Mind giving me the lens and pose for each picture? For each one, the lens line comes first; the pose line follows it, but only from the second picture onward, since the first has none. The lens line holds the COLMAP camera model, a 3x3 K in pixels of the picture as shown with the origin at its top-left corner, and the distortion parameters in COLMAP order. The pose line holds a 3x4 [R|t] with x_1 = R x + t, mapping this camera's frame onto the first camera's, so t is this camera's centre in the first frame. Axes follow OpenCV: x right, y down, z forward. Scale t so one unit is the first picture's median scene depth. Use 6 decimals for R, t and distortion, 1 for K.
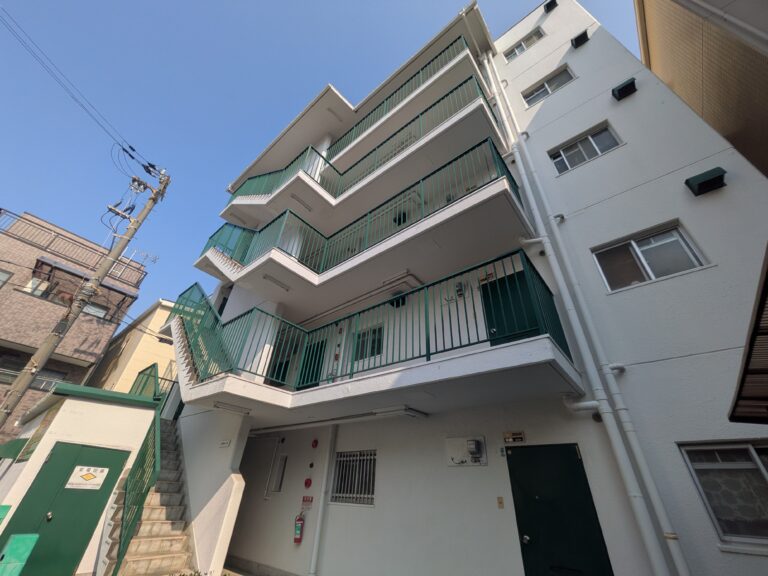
lens RADIAL K [[302.0, 0, 384.0], [0, 302.0, 288.0], [0, 0, 1]] dist [-0.000569, 0.000072]
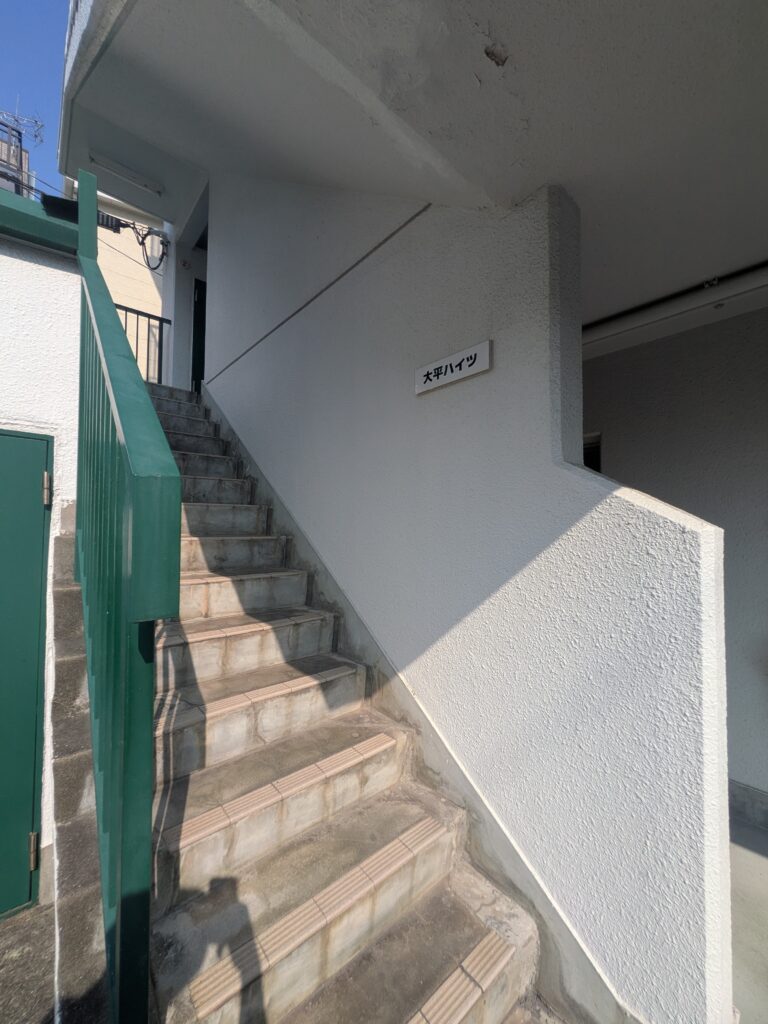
lens RADIAL K [[402.6, 0, 384.0], [0, 402.6, 512.0], [0, 0, 1]] dist [-0.000569, 0.000072]
pose [[0.985806, -0.053139, -0.159258, -0.589014], [0.129307, 0.845333, 0.518355, 0.500801], [0.107081, -0.531591, 0.840205, 0.799950]]
